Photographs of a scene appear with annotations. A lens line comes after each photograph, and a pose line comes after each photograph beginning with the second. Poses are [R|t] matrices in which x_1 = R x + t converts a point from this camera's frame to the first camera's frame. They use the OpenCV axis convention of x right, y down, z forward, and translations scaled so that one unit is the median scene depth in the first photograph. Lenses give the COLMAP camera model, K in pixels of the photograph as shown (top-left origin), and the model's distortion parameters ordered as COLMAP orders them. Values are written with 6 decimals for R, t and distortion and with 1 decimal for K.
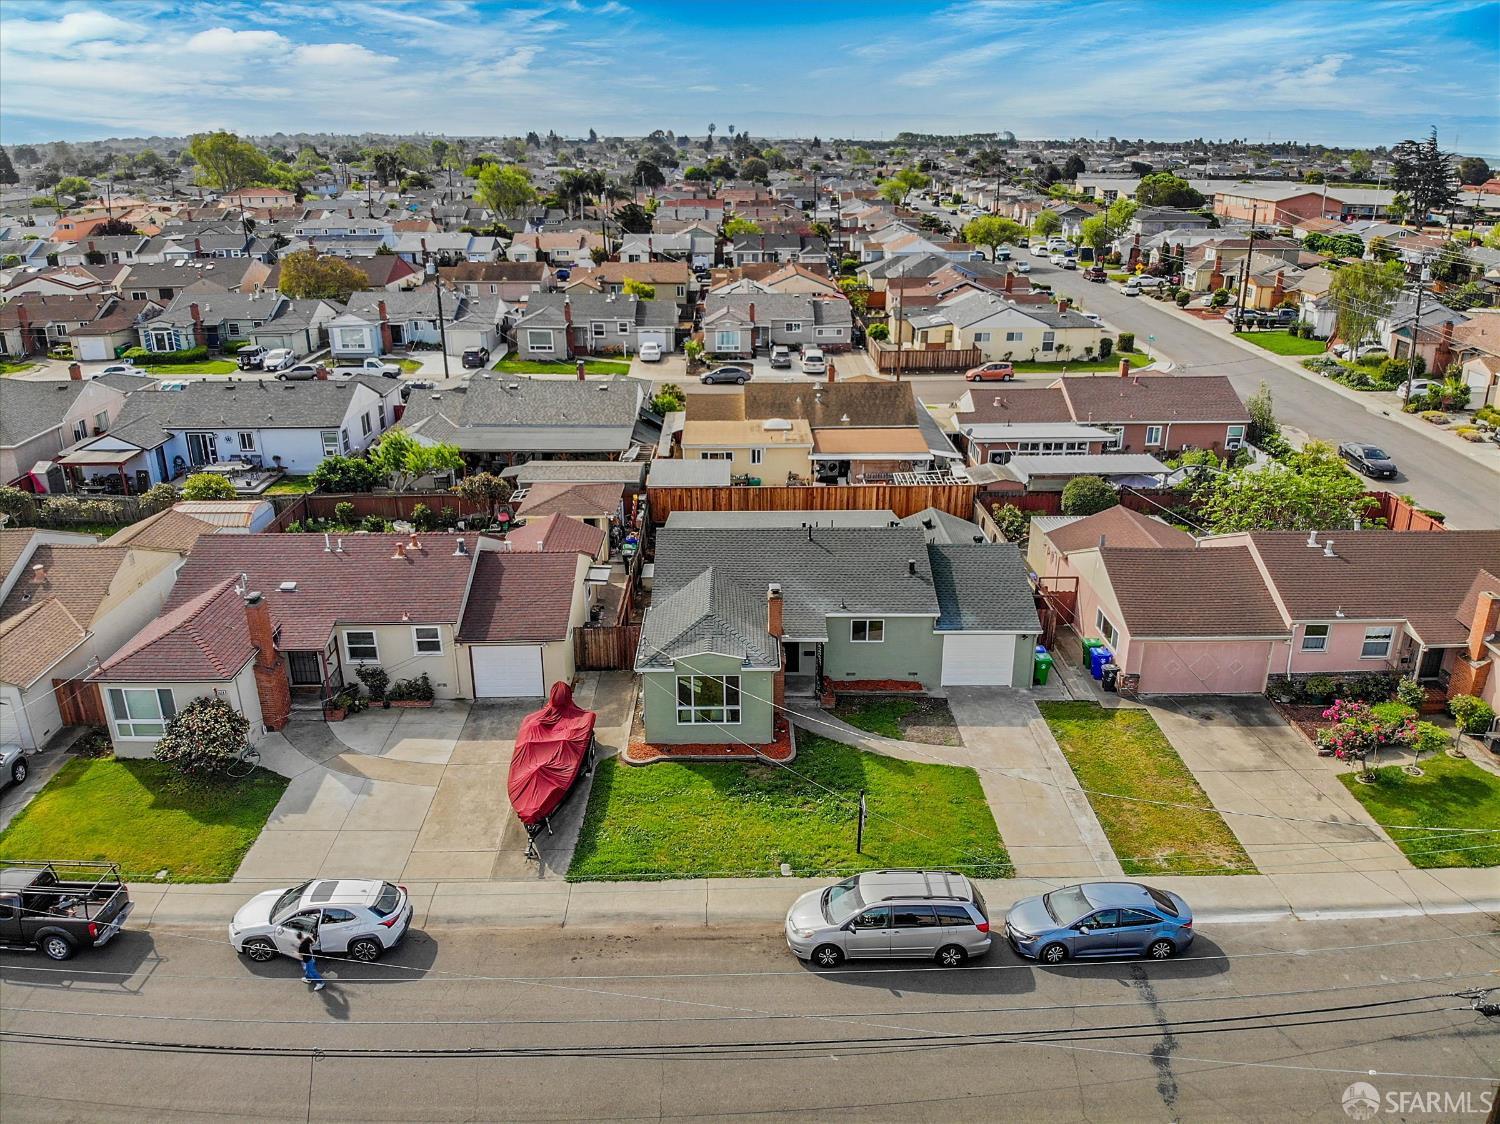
lens RADIAL K [[1092.8, 0, 752.1], [0, 1092.8, 556.7], [0, 0, 1]] dist [0.115650, -0.247684]
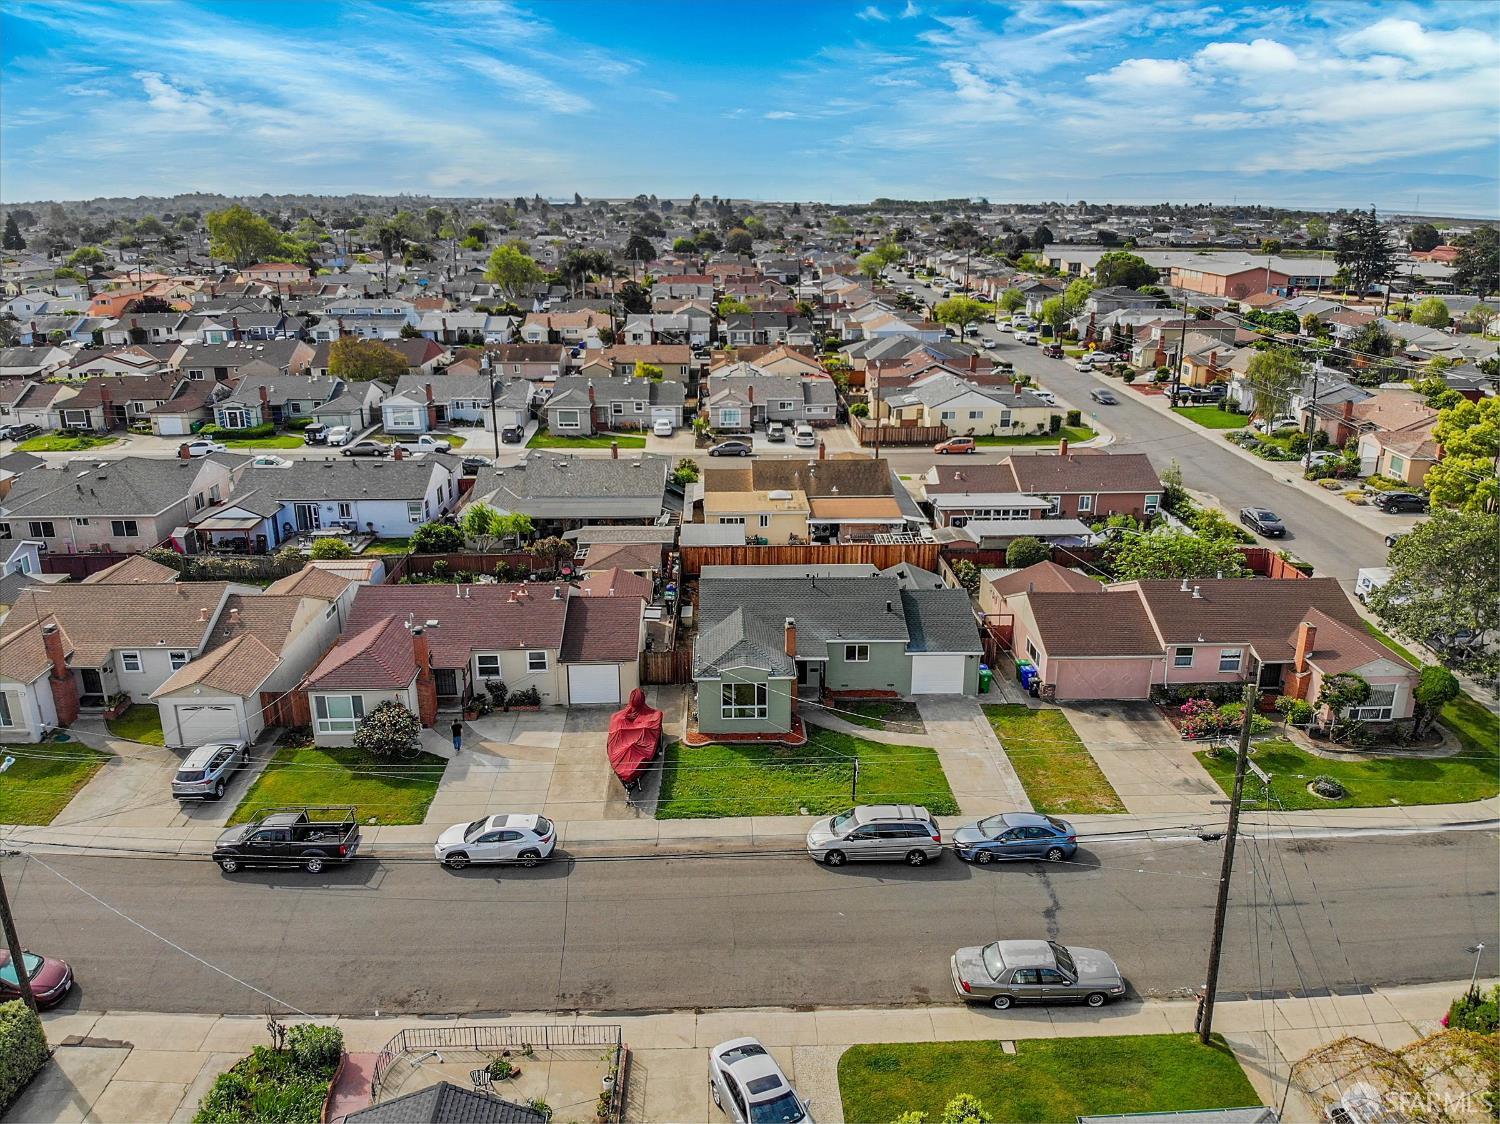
lens RADIAL K [[1088.9, 0, 749.7], [0, 1088.9, 551.9], [0, 0, 1]] dist [0.194579, -0.445066]
pose [[0.999881, -0.004126, 0.014897, -0.036011], [0.004902, 0.998613, -0.052416, 0.009389], [-0.014660, 0.052483, 0.998514, -0.275262]]
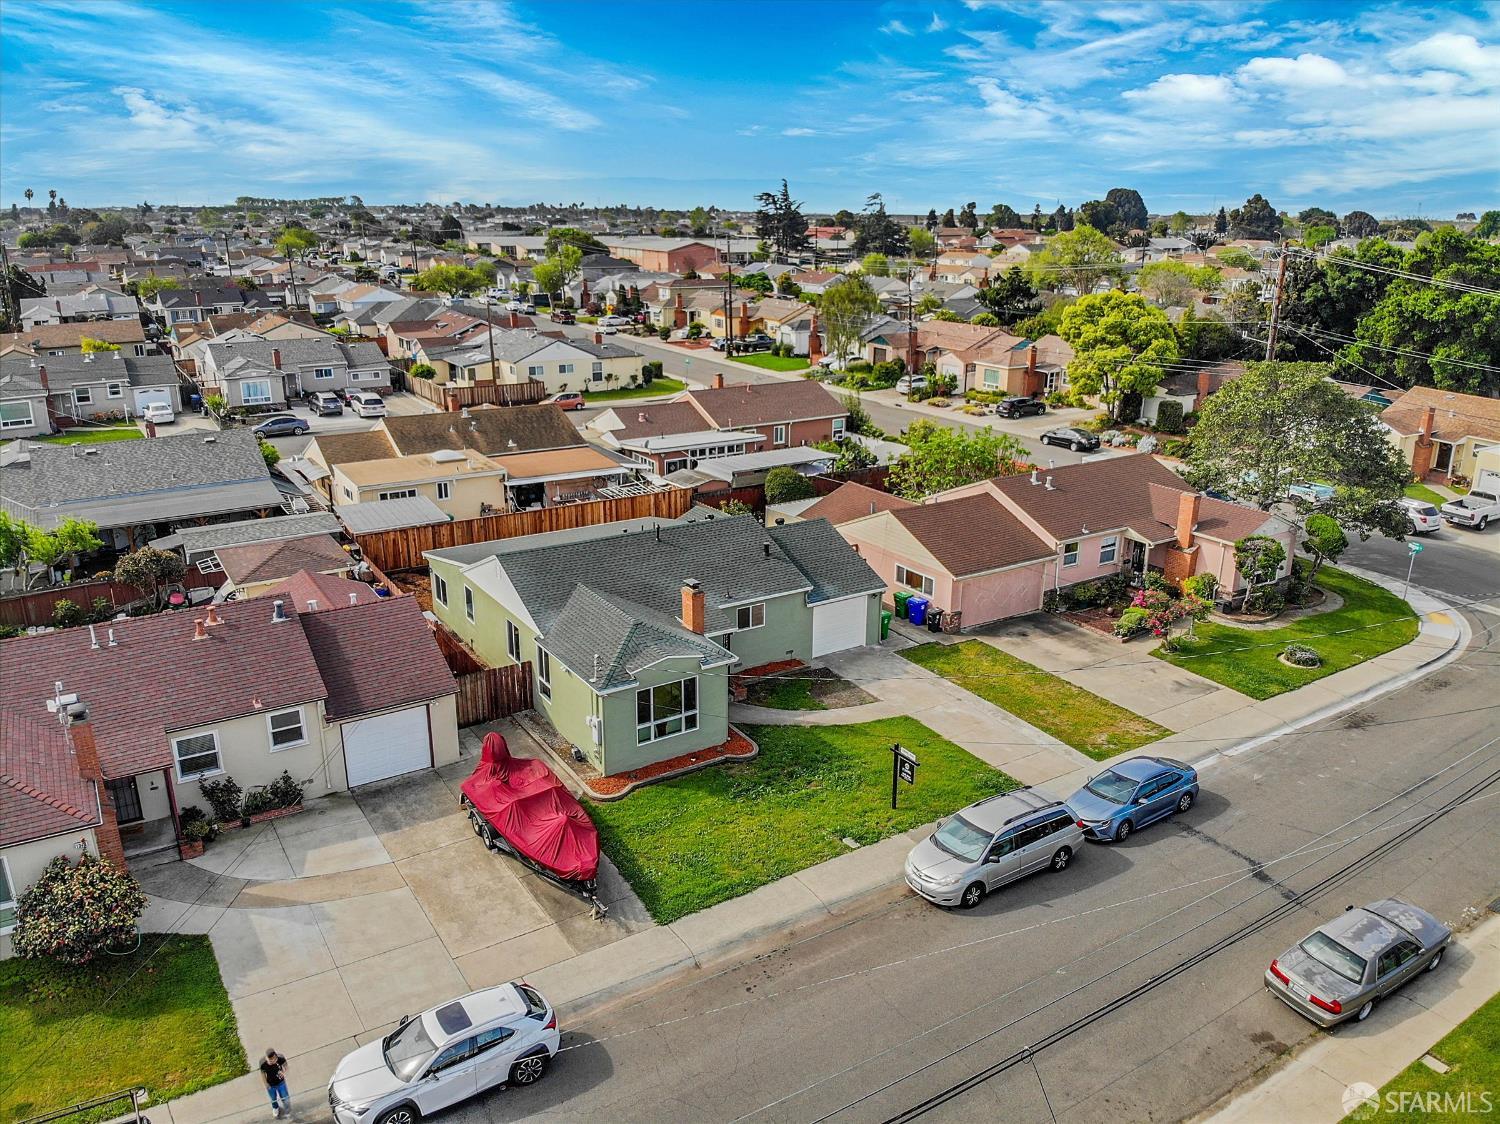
lens RADIAL K [[1088.9, 0, 749.7], [0, 1088.9, 551.9], [0, 0, 1]] dist [0.194579, -0.445066]
pose [[0.850492, -0.151760, 0.503620, -0.288289], [0.180999, 0.983439, -0.009316, 0.013959], [-0.493866, 0.099077, 0.863875, 0.101919]]
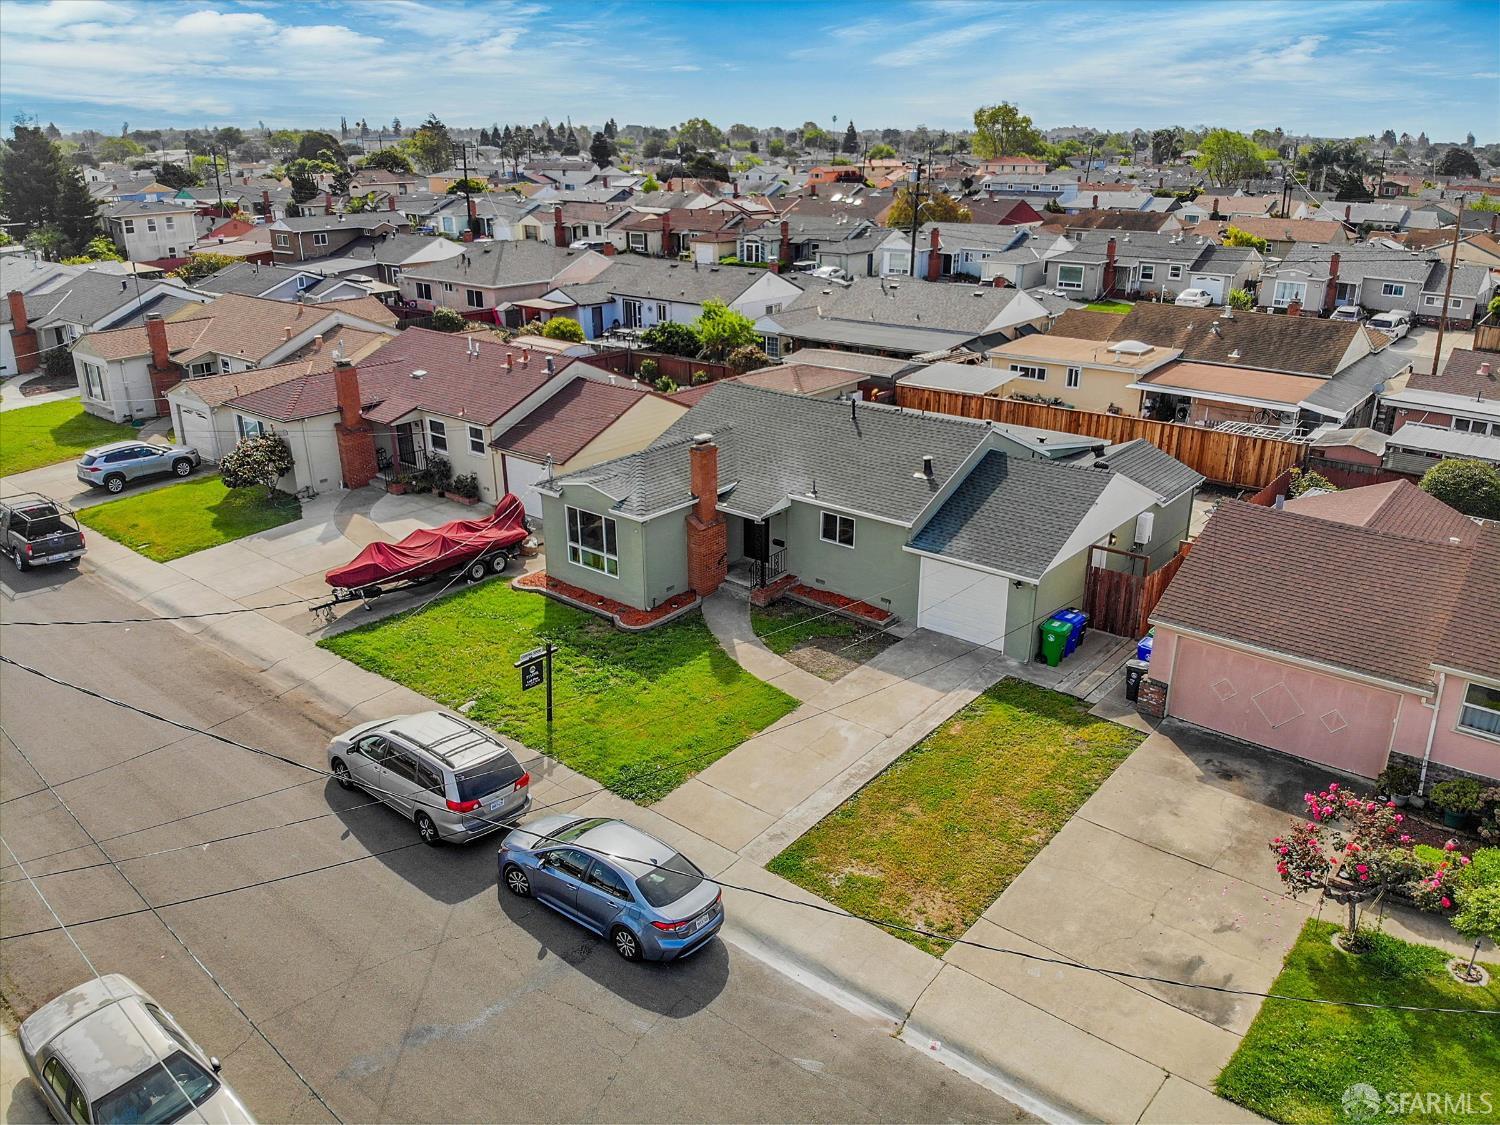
lens RADIAL K [[1092.8, 0, 752.1], [0, 1092.8, 557.2], [0, 0, 1]] dist [0.115650, -0.247684]
pose [[0.762451, 0.230833, -0.604470, 0.400867], [-0.230420, 0.969821, 0.079711, 0.029537], [0.604627, 0.078507, 0.792630, 0.256346]]
